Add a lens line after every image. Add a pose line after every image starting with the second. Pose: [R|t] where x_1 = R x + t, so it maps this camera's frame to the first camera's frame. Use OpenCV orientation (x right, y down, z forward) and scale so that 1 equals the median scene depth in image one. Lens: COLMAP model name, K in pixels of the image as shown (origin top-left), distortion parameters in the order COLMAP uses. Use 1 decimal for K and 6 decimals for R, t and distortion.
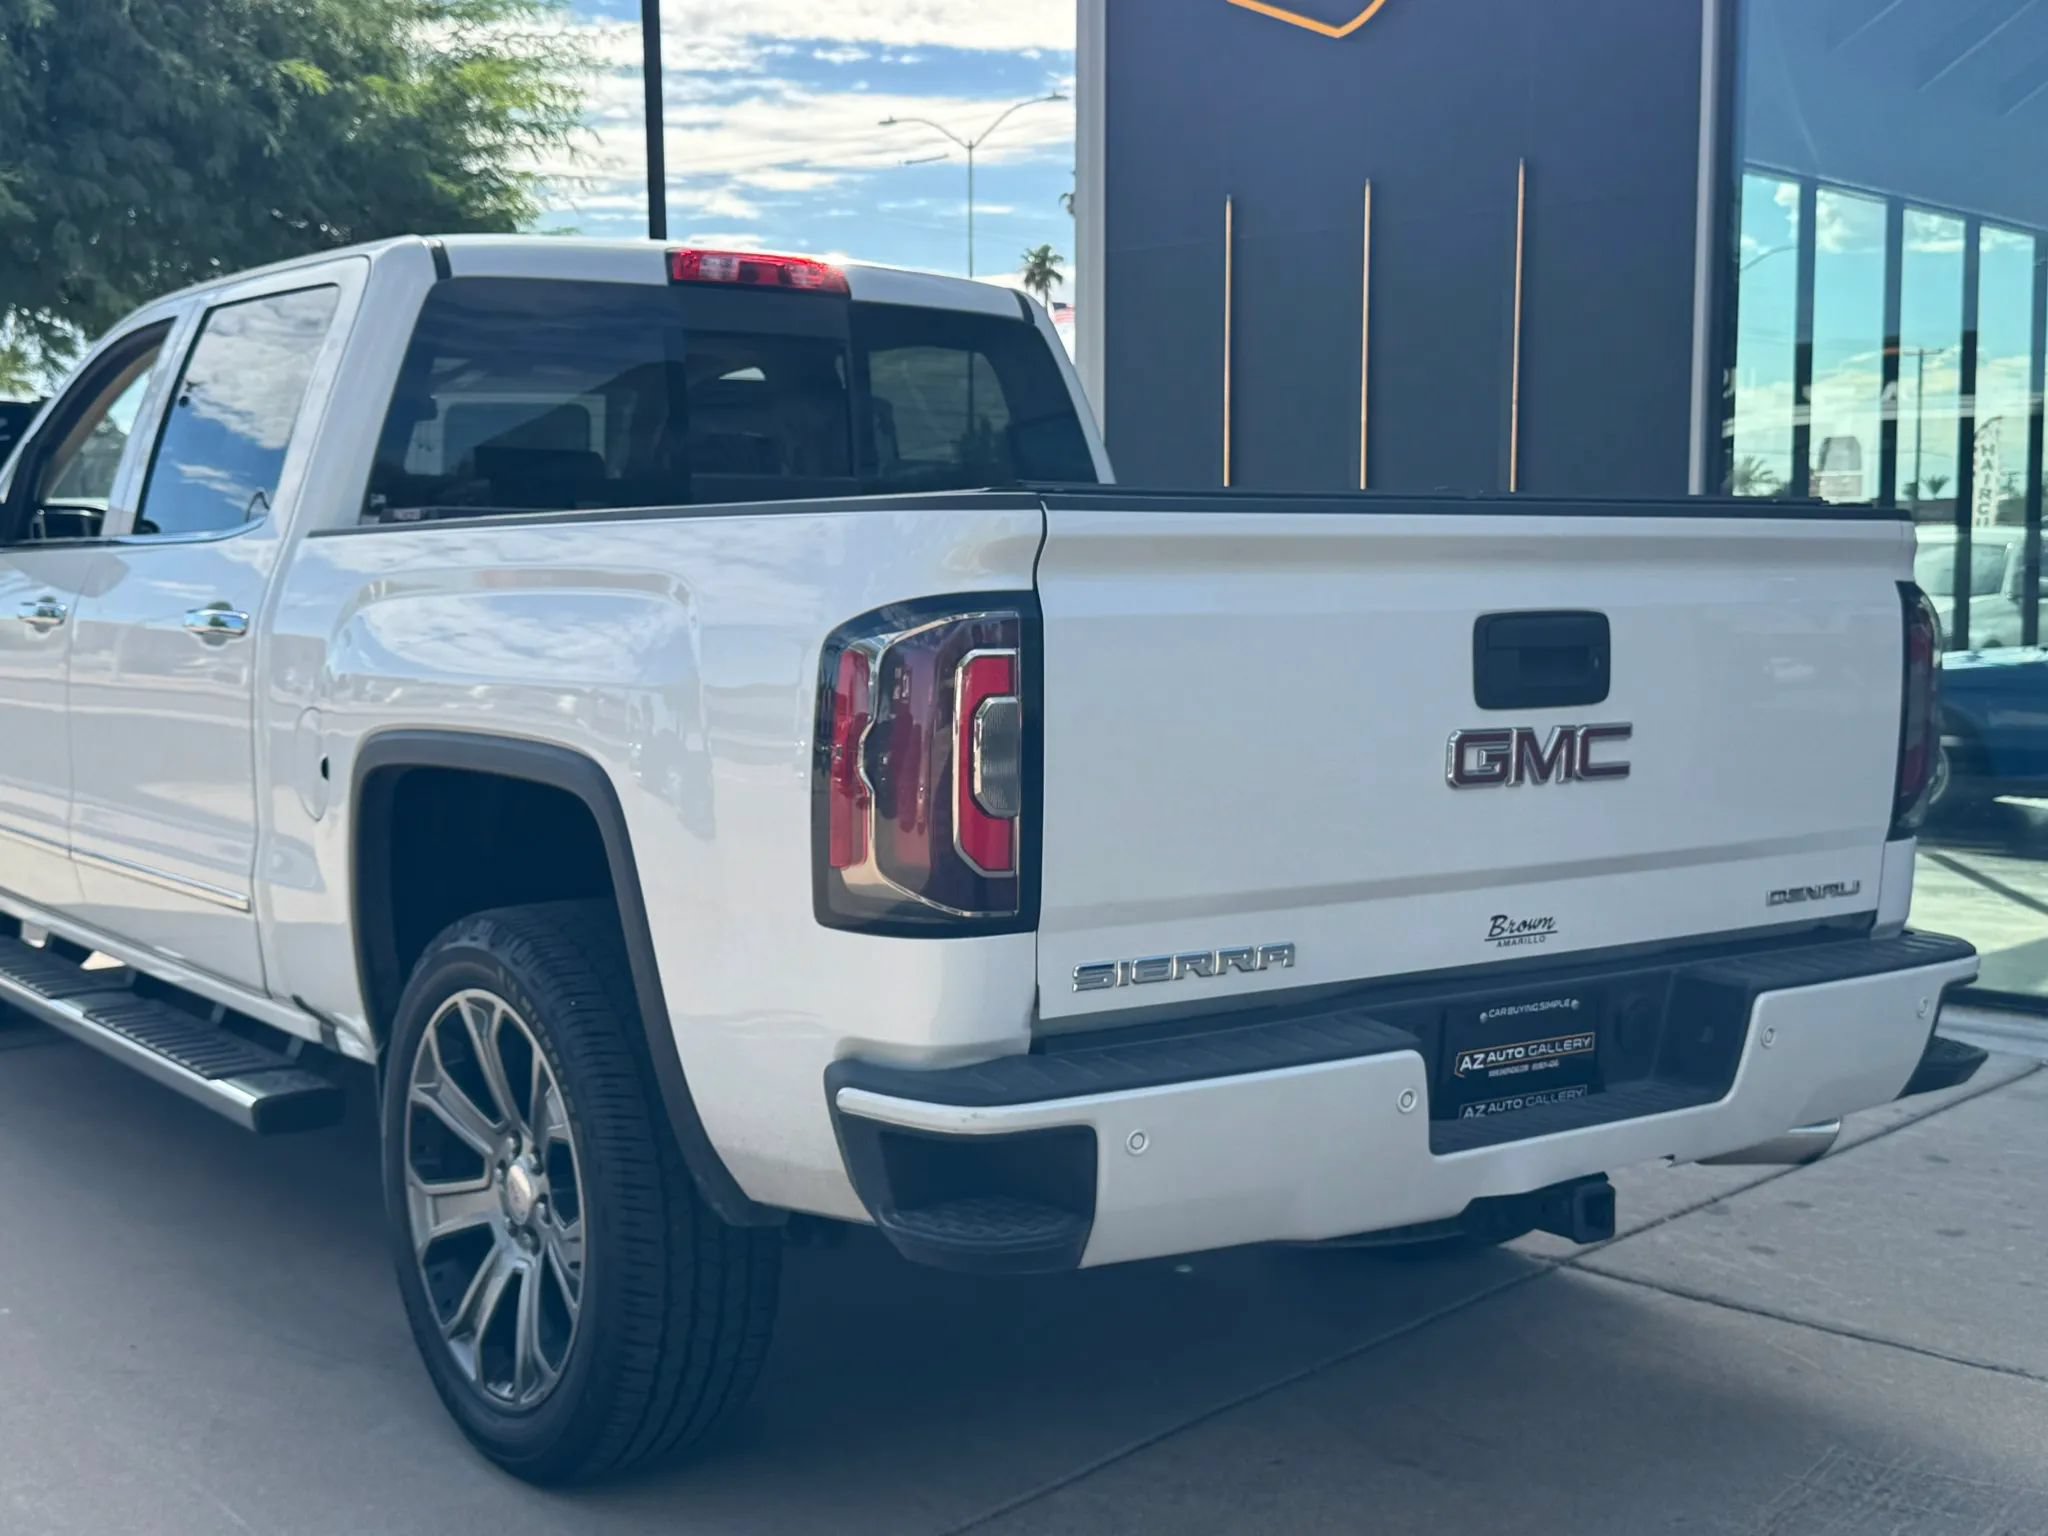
lens RADIAL K [[2455.4, 0, 1024.0], [0, 2455.4, 768.0], [0, 0, 1]] dist [0.222232, -0.697122]
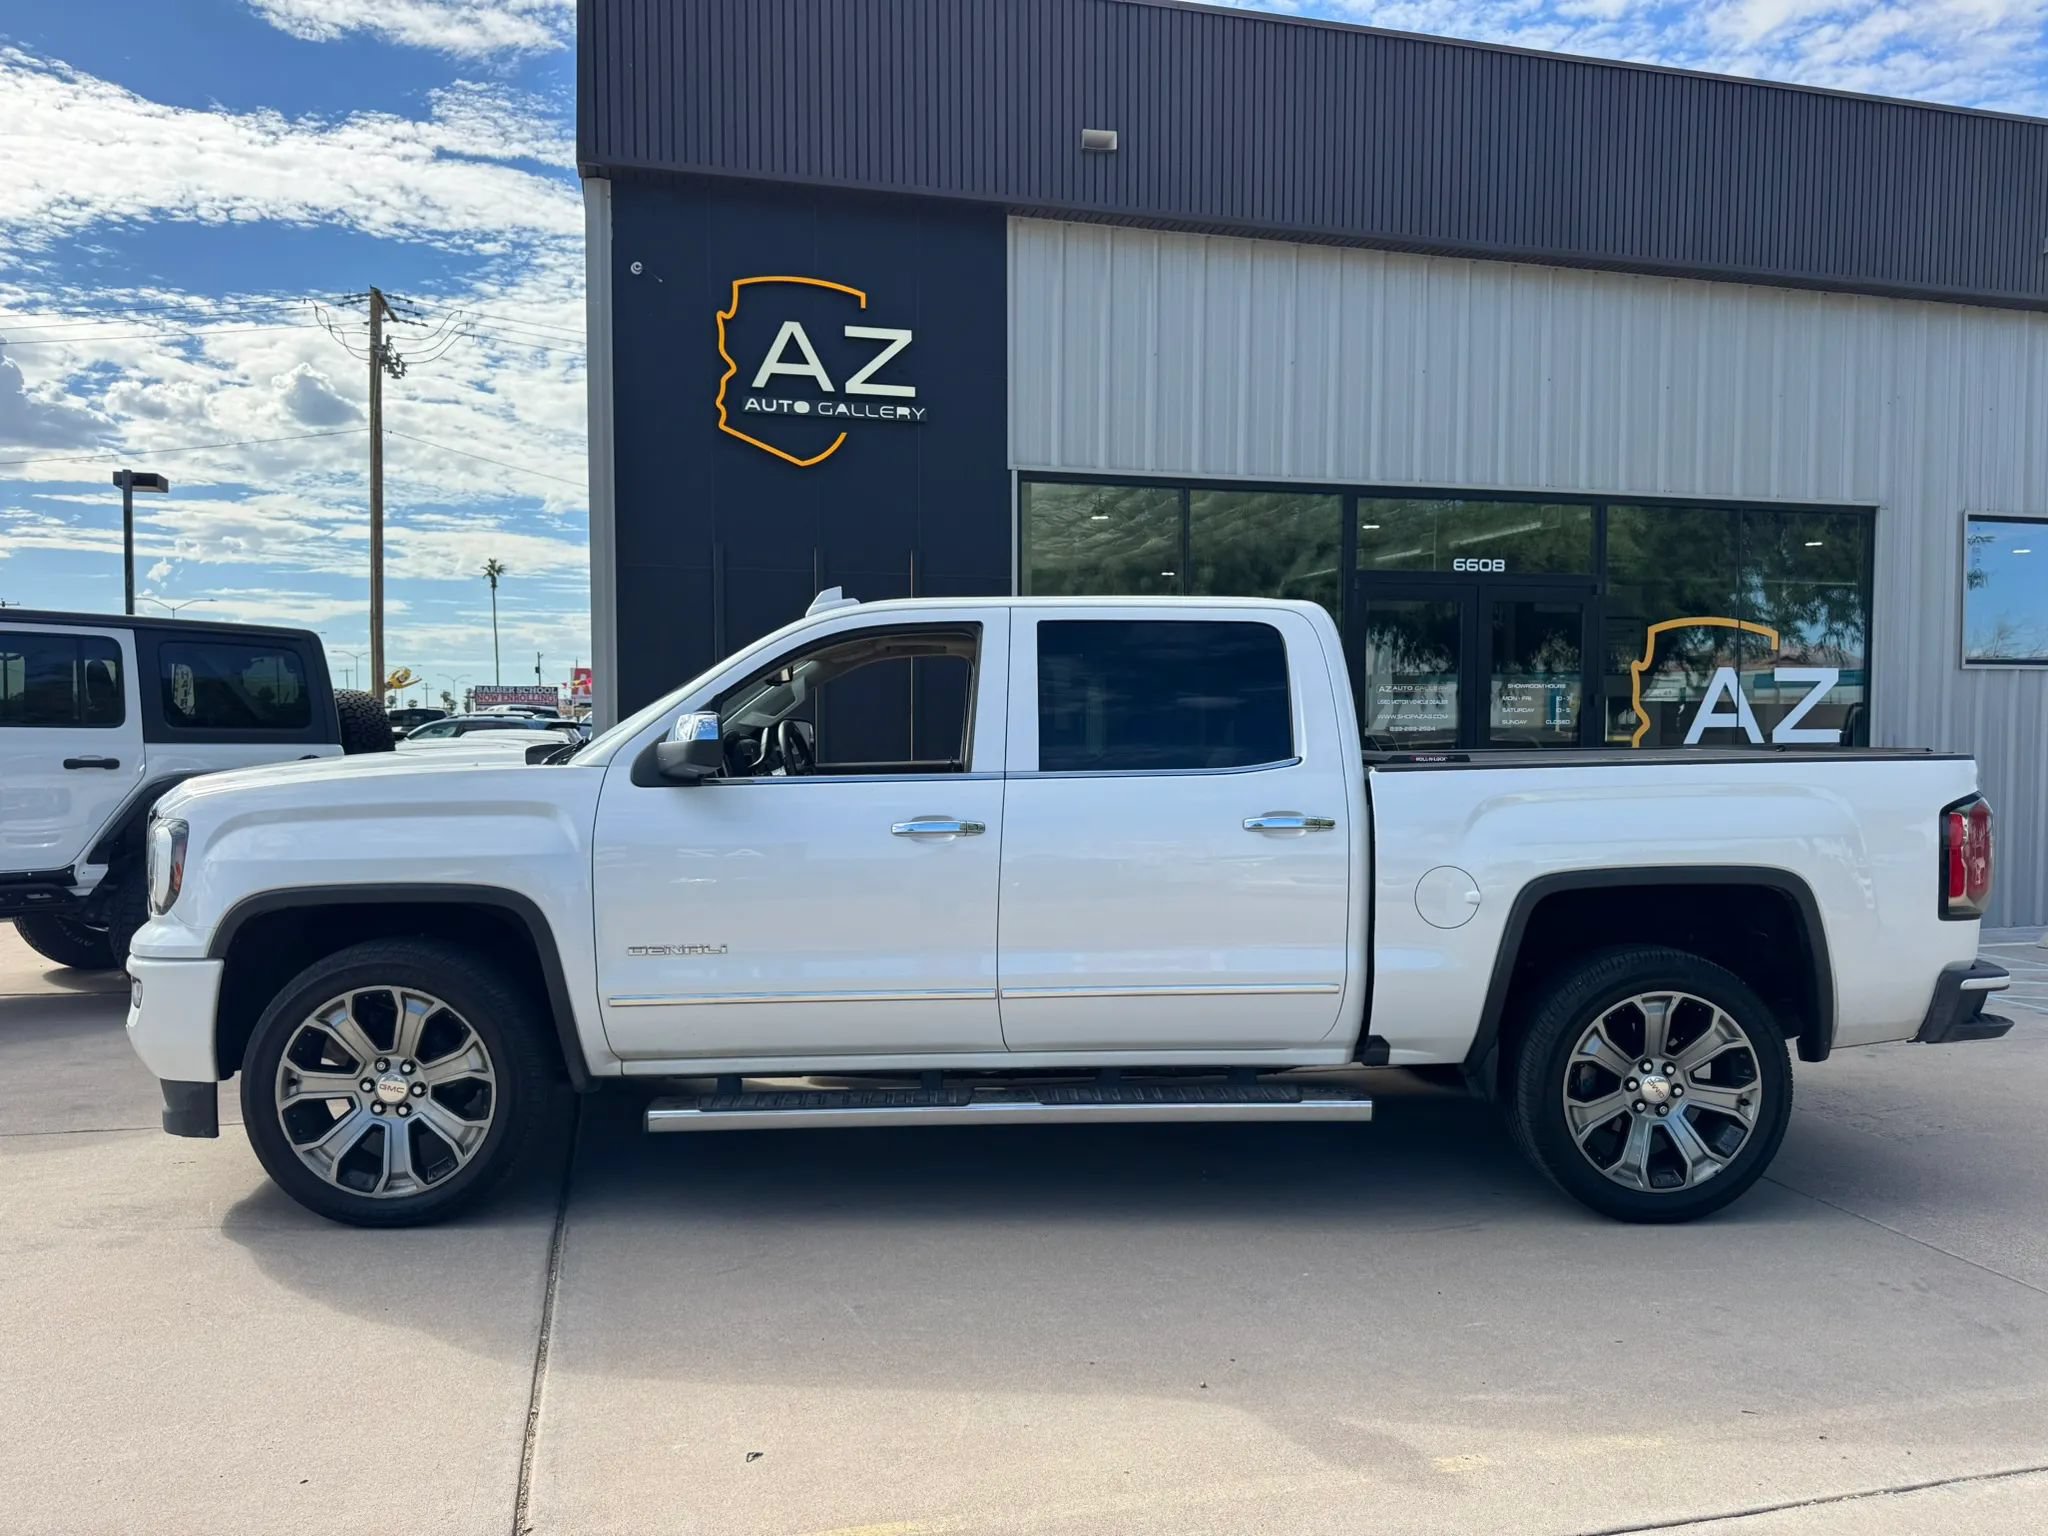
lens RADIAL K [[1482.4, 0, 1059.2], [0, 1482.4, 738.8], [0, 0, 1]] dist [0.071929, -0.113684]
pose [[0.543226, 0.001202, 0.839586, -1.624593], [0.071485, 0.996302, -0.047678, -0.102123], [-0.836538, 0.085918, 0.541131, 0.760739]]
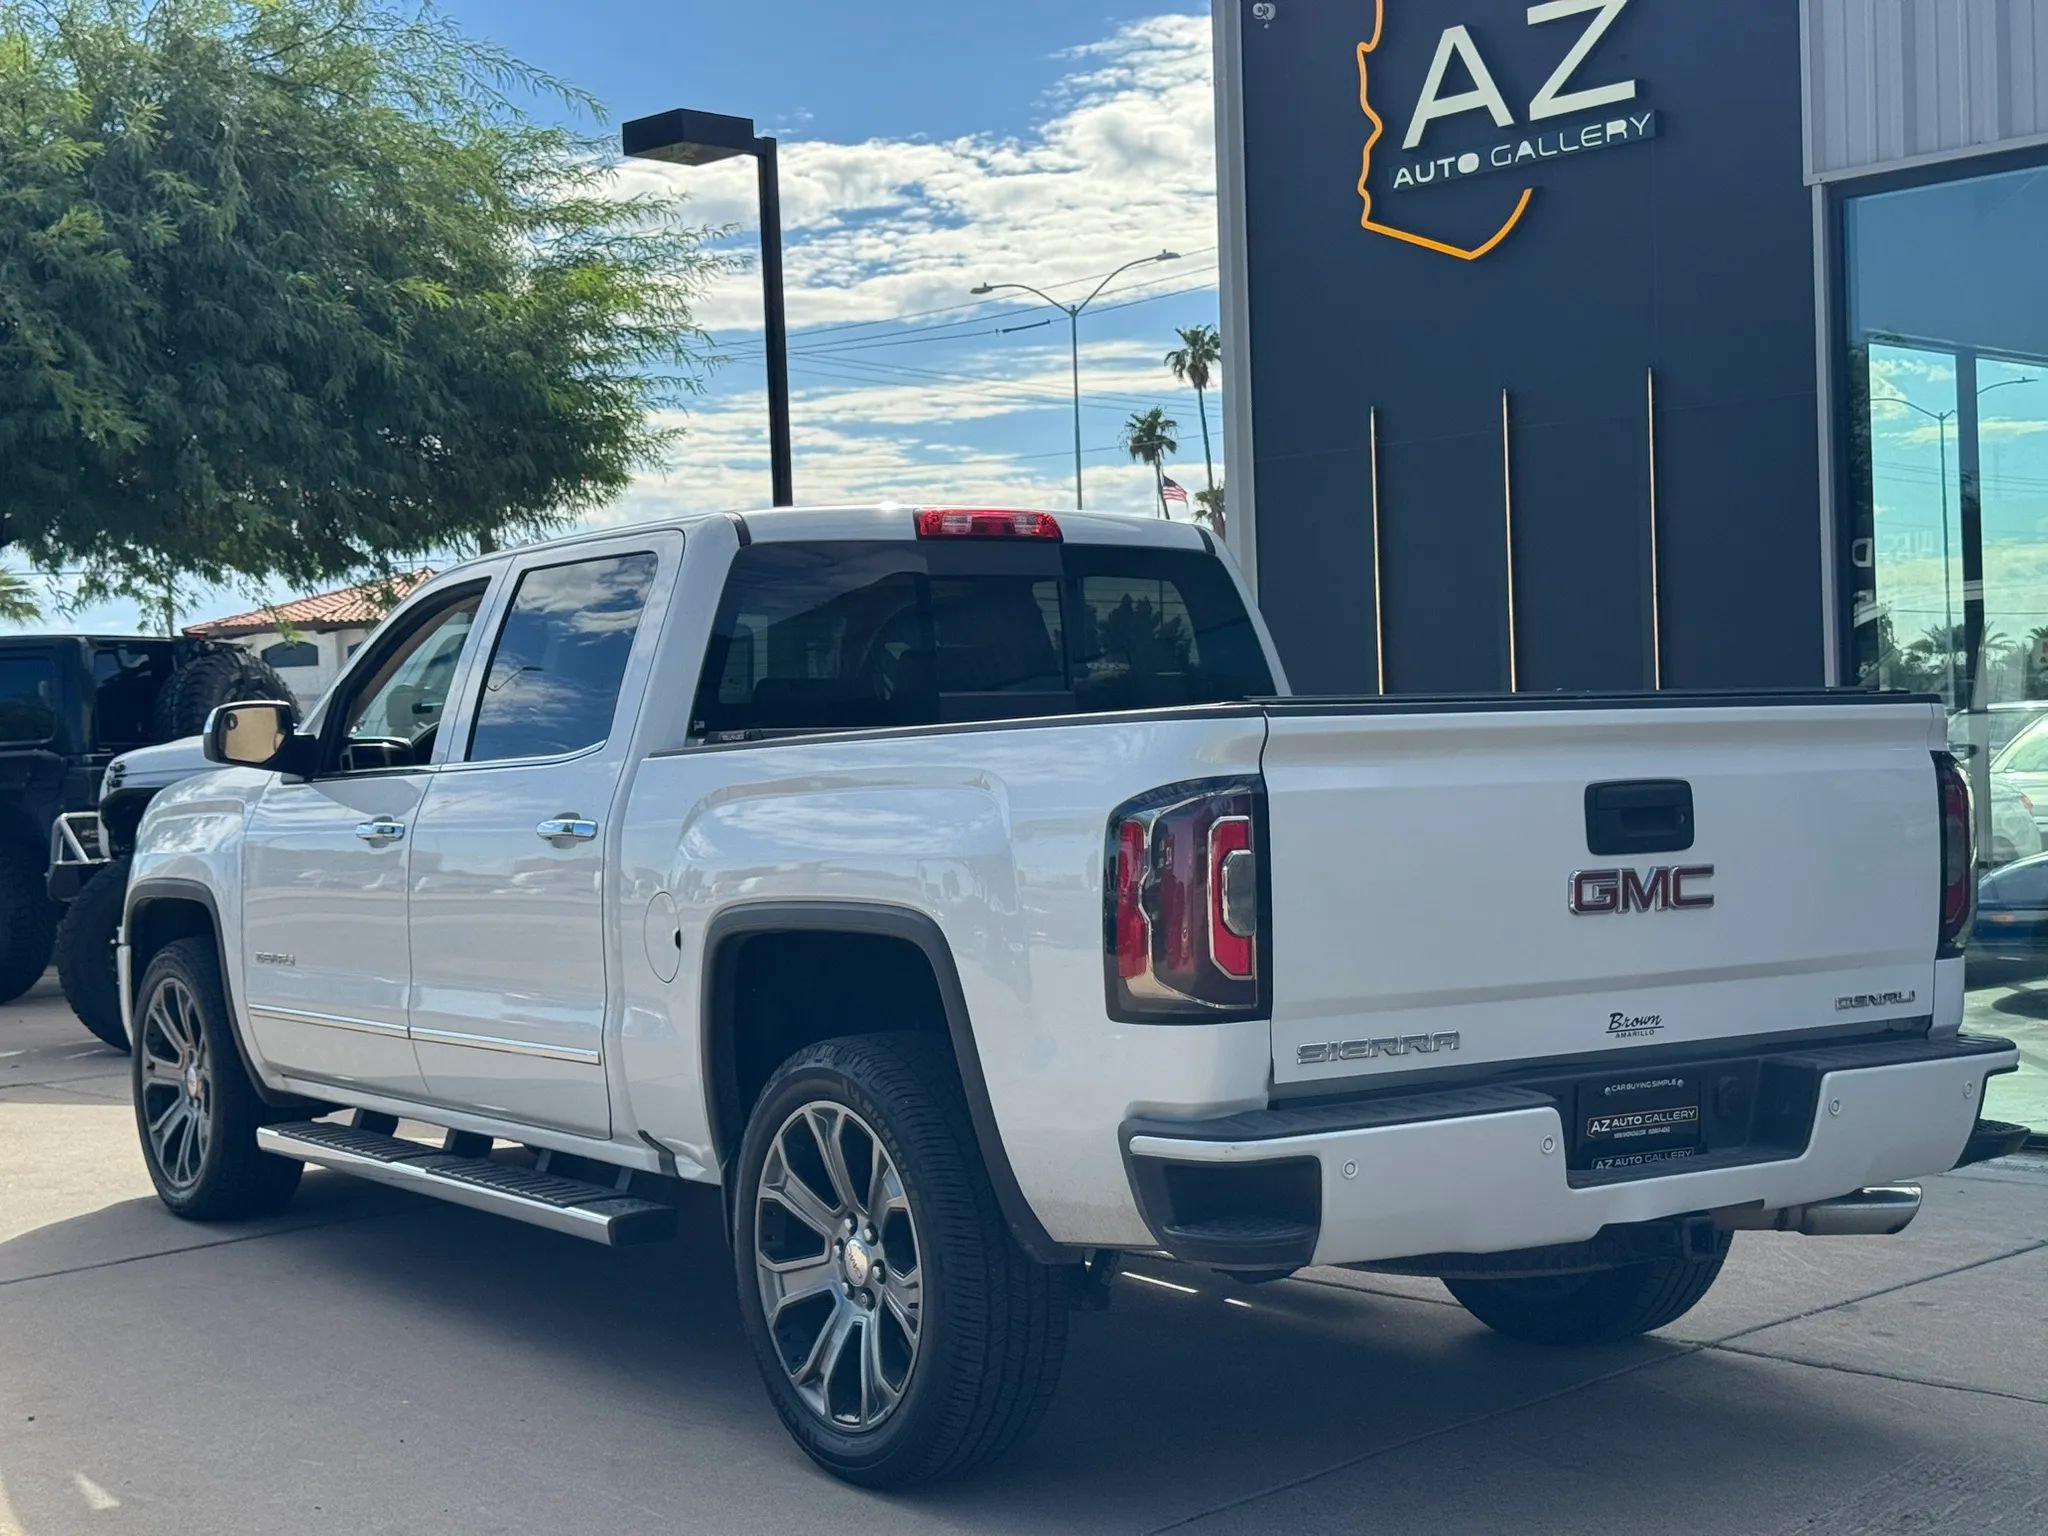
lens RADIAL K [[2810.7, 0, 1024.0], [0, 2810.7, 768.0], [0, 0, 1]] dist [0.228114, -0.749995]
pose [[0.998621, -0.032329, -0.041367, -0.051960], [0.028845, 0.996196, -0.082231, 0.042711], [0.043868, 0.080924, 0.995754, -0.494539]]
